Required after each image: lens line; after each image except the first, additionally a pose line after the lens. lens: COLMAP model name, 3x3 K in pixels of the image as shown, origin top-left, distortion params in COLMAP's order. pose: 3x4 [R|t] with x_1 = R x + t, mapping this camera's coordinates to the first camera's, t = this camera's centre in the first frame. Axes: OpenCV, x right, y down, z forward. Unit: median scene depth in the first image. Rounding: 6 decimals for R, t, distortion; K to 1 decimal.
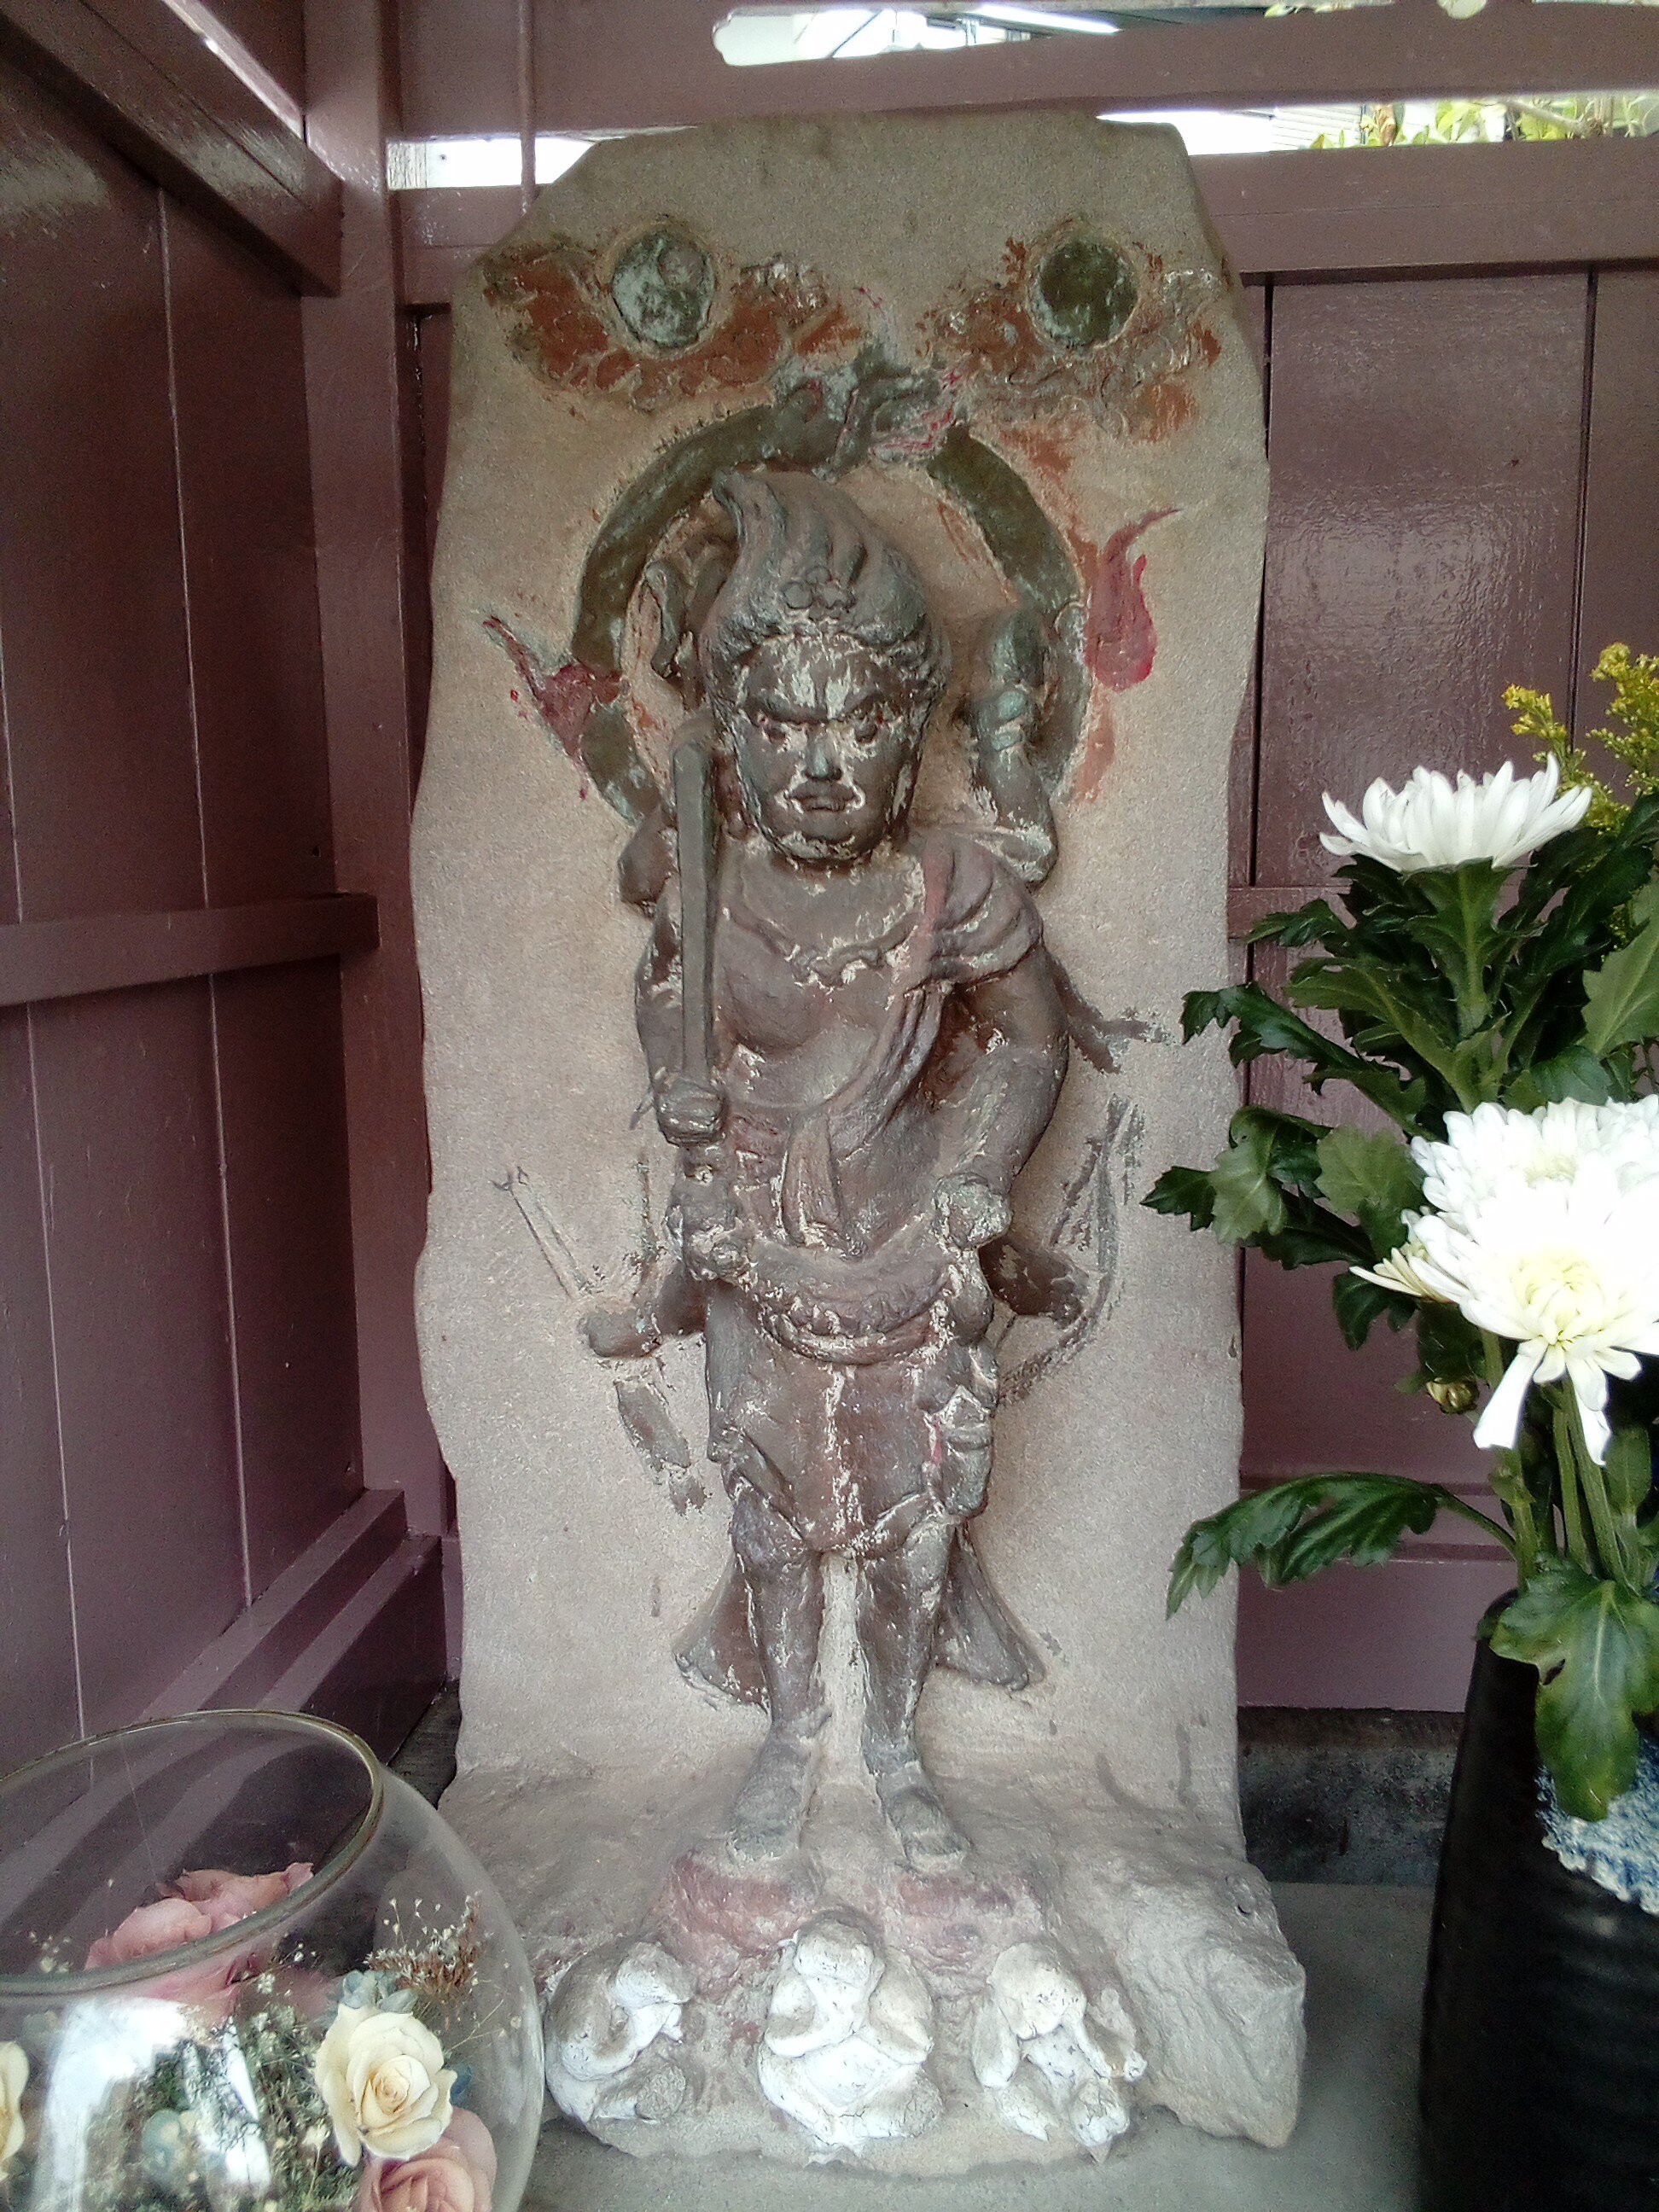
lens RADIAL K [[1860.3, 0, 842.4], [0, 1860.3, 1105.6], [0, 0, 1]] dist [0.081792, -0.147827]
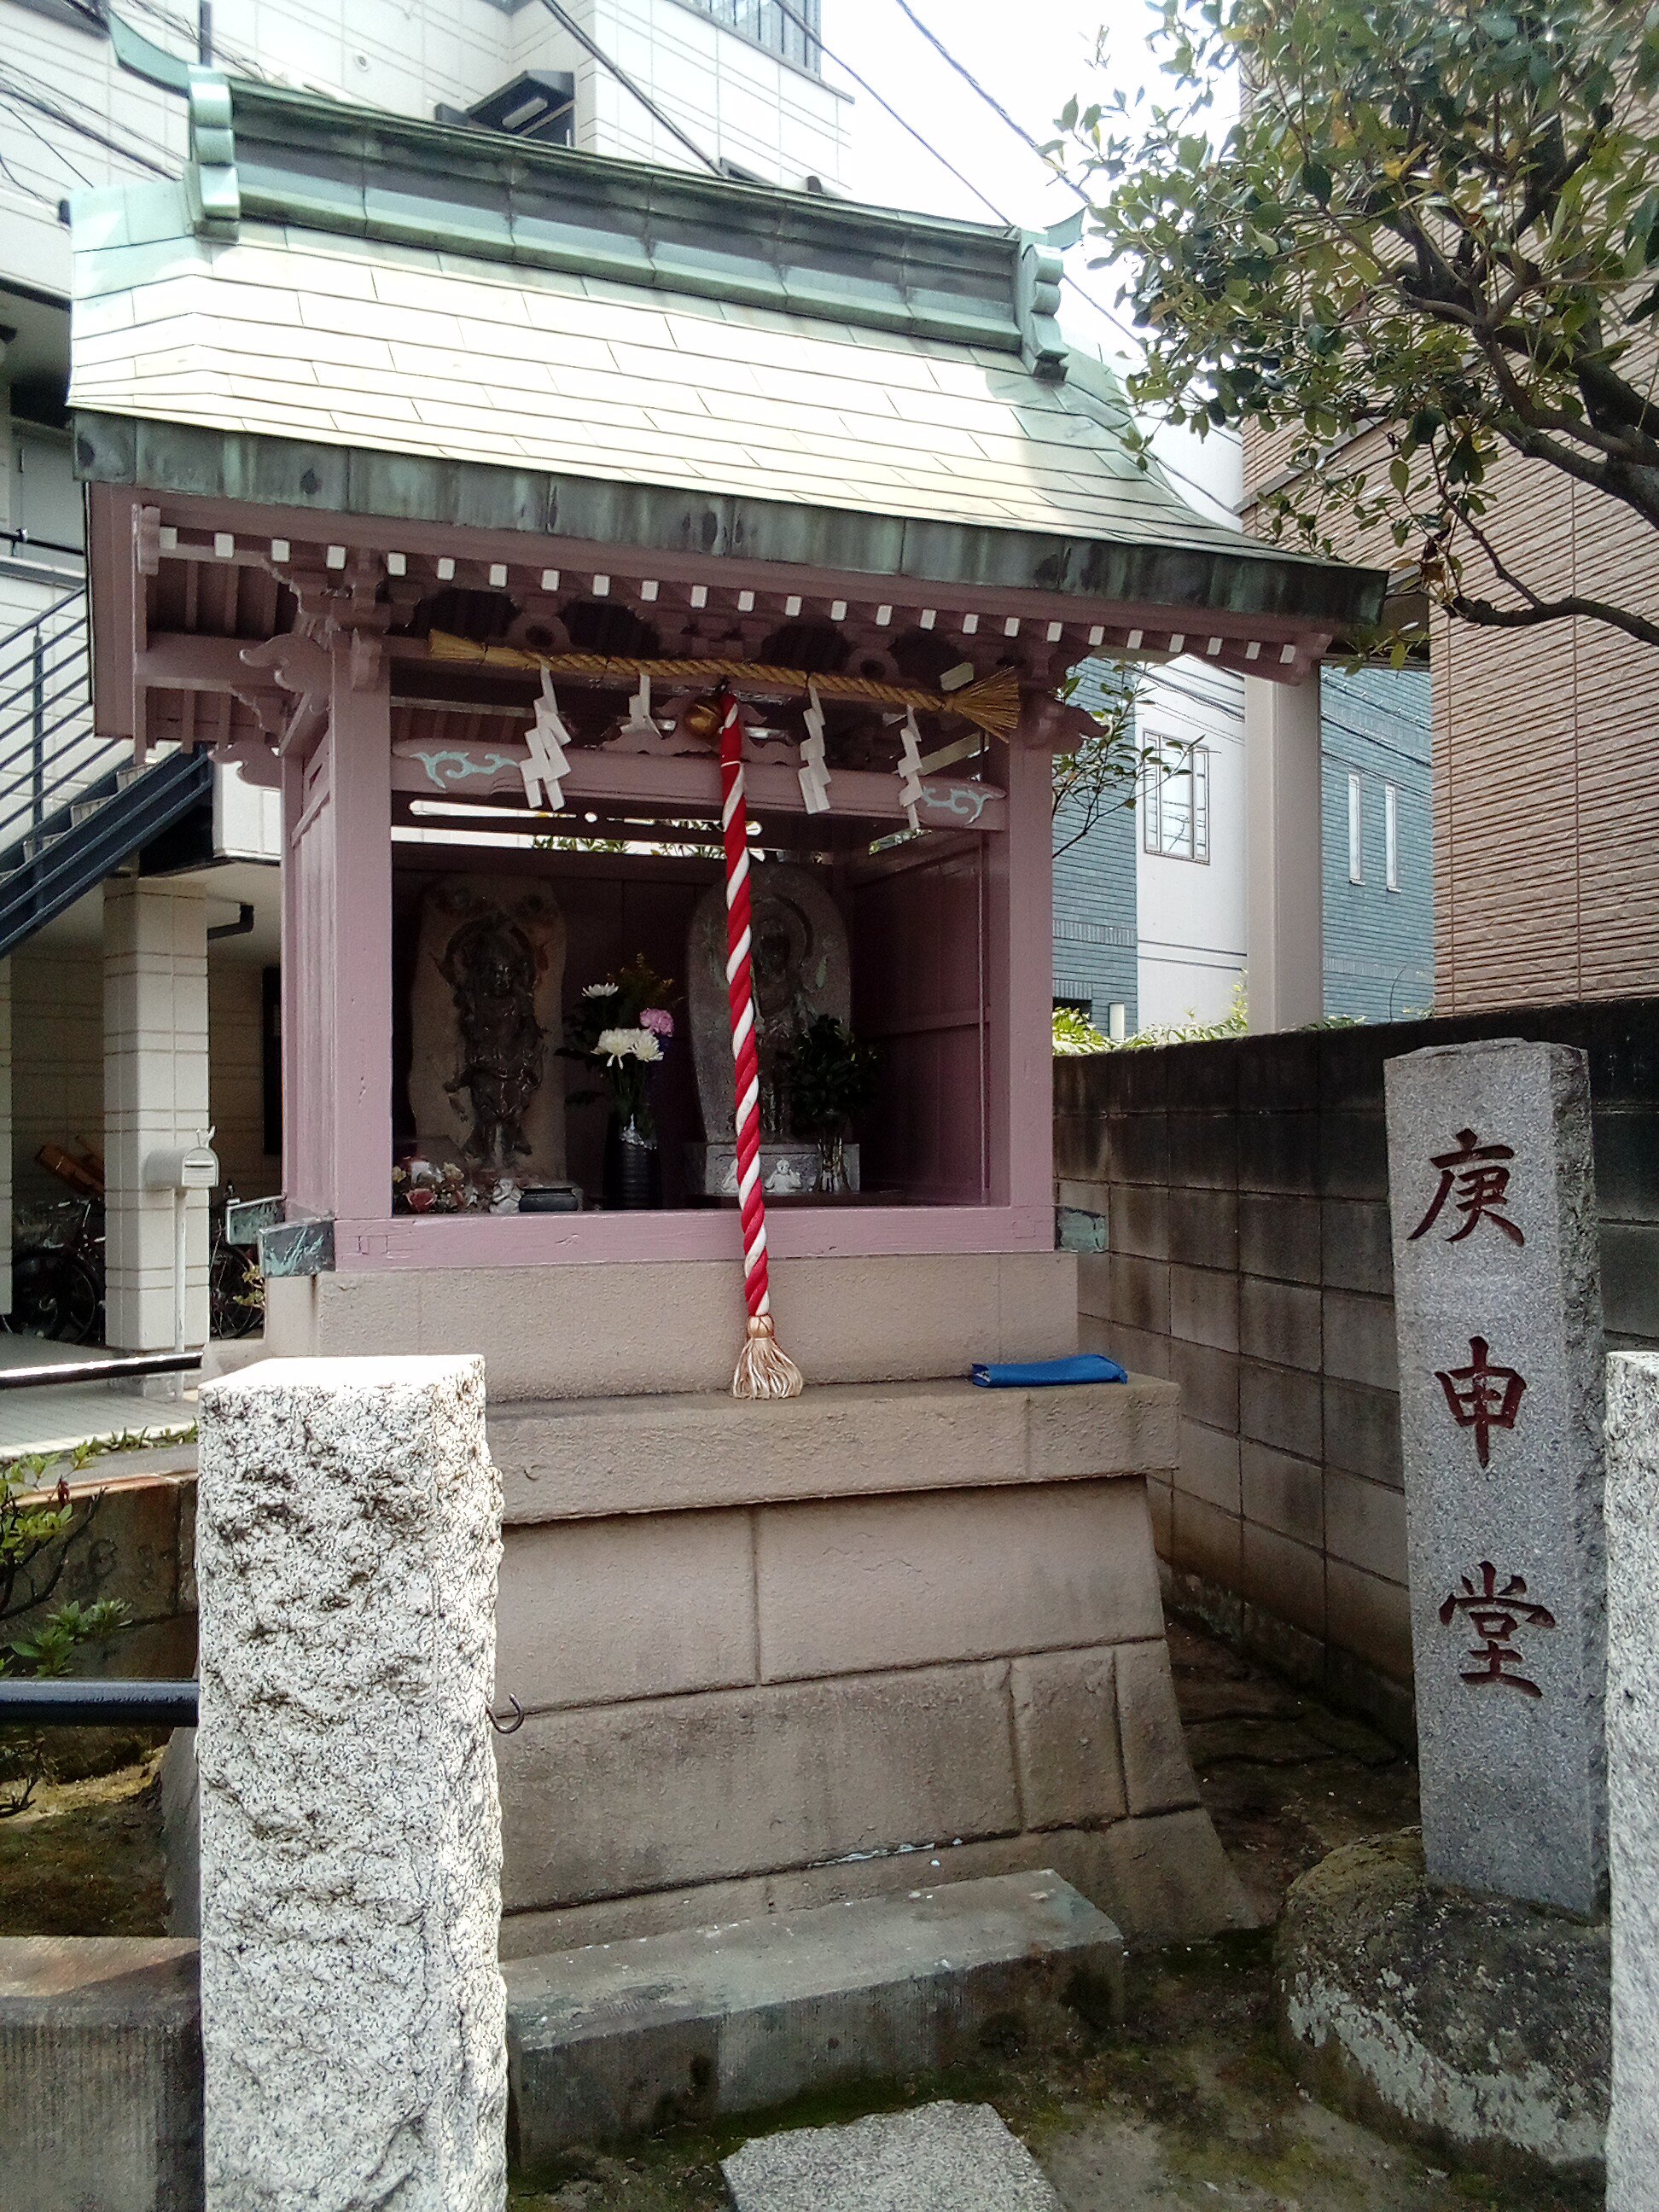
lens RADIAL K [[1860.3, 0, 820.7], [0, 1860.3, 1115.2], [0, 0, 1]] dist [0.081792, -0.147827]
pose [[0.900554, 0.010198, 0.434625, -1.561926], [0.055184, 0.988957, -0.137547, 1.046840], [-0.431228, 0.147853, 0.890046, -4.383133]]
